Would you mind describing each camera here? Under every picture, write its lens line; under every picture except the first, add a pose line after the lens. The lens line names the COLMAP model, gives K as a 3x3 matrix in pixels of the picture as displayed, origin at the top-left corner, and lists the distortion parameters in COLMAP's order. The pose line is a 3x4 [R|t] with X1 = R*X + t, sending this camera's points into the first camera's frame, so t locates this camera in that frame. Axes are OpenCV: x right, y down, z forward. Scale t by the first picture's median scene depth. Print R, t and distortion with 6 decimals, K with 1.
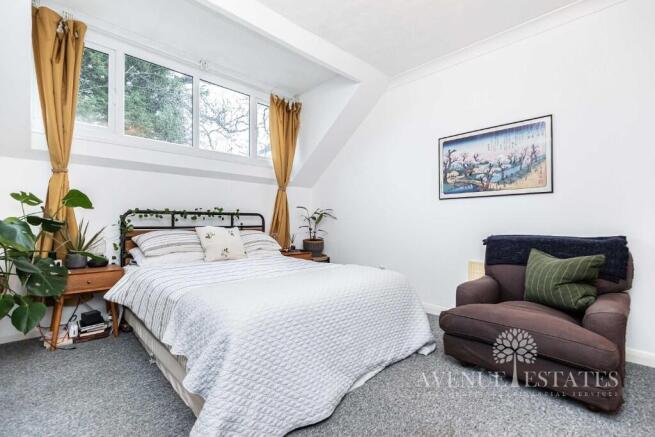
lens RADIAL K [[303.2, 0, 328.5], [0, 303.2, 219.2], [0, 0, 1]] dist [0.014991, -0.000297]
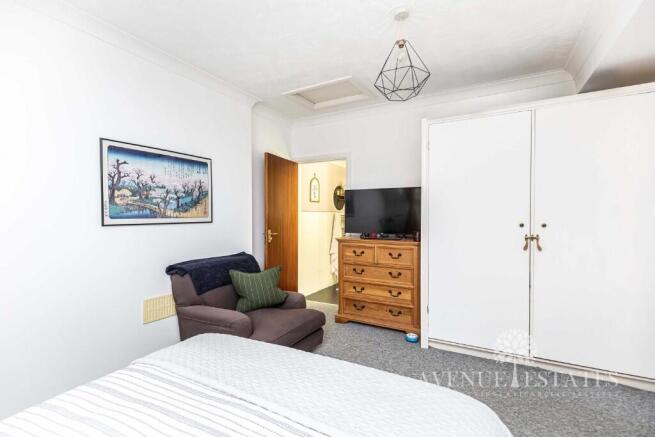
lens RADIAL K [[303.2, 0, 328.5], [0, 303.2, 217.6], [0, 0, 1]] dist [0.014991, -0.000297]
pose [[-0.292151, -0.003037, 0.956367, -0.481372], [-0.003002, 0.999993, 0.002258, -0.092357], [-0.956367, -0.002211, -0.292158, 0.751863]]
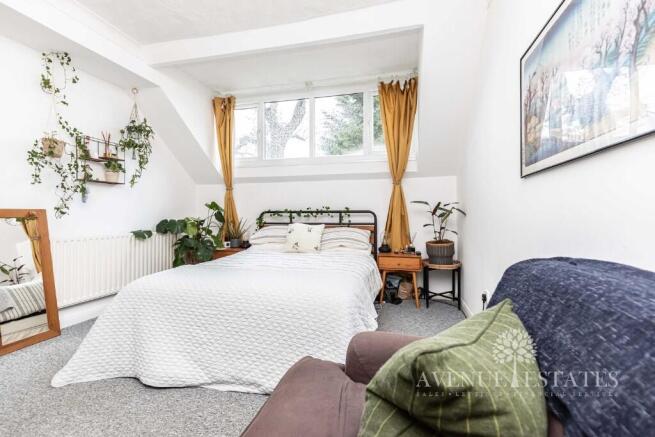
lens RADIAL K [[303.2, 0, 326.2], [0, 303.2, 218.7], [0, 0, 1]] dist [0.014991, -0.000297]
pose [[0.523163, 0.000540, -0.852233, 0.665129], [0.007699, 0.999956, 0.005360, 0.000724], [0.852198, -0.009366, 0.523136, 0.474620]]
